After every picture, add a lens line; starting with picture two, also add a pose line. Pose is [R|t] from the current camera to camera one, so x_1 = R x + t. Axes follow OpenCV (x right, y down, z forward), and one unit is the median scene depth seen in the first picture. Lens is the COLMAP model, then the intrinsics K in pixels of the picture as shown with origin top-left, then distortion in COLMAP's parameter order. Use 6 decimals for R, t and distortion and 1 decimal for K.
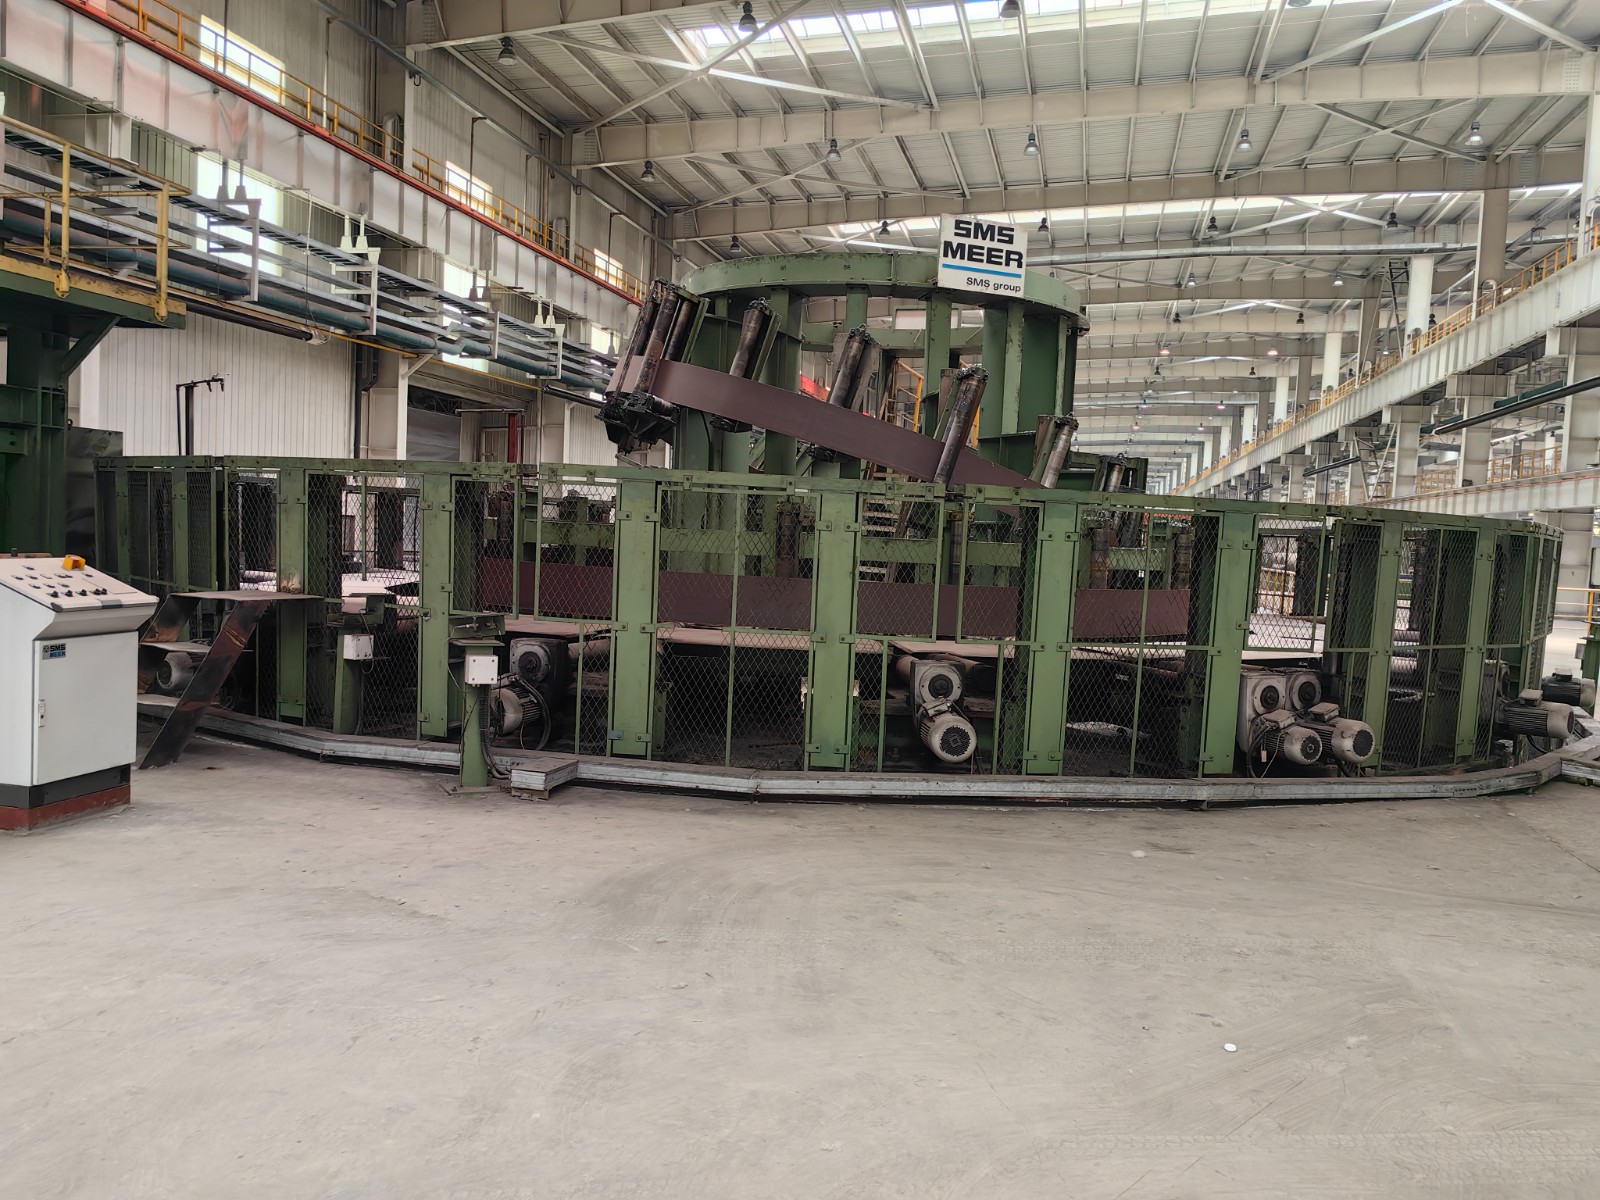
lens RADIAL K [[1253.4, 0, 802.2], [0, 1253.4, 590.6], [0, 0, 1]] dist [0.098233, -0.133693]
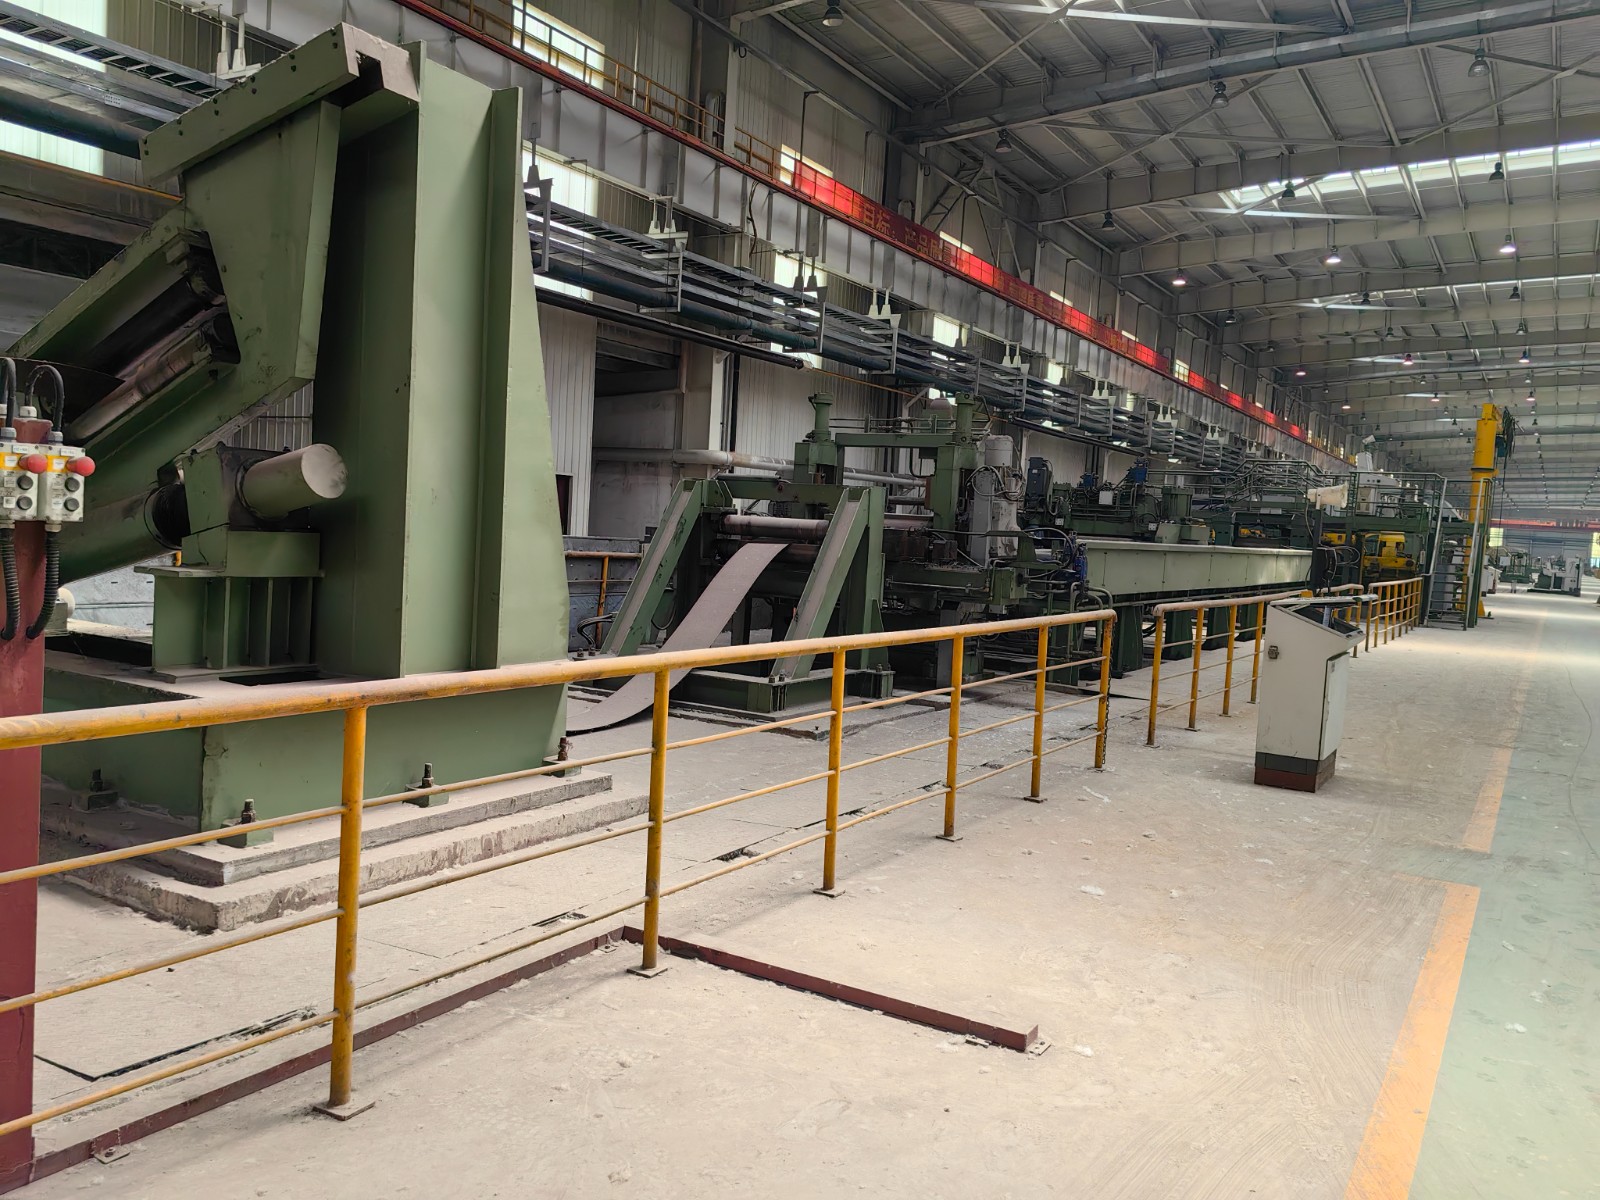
lens RADIAL K [[1253.4, 0, 802.2], [0, 1253.4, 590.6], [0, 0, 1]] dist [0.098233, -0.133693]
pose [[0.952836, 0.025213, -0.302436, 0.028040], [-0.027844, 0.999603, -0.004388, -0.004661], [0.302205, 0.012602, 0.953160, 0.121657]]
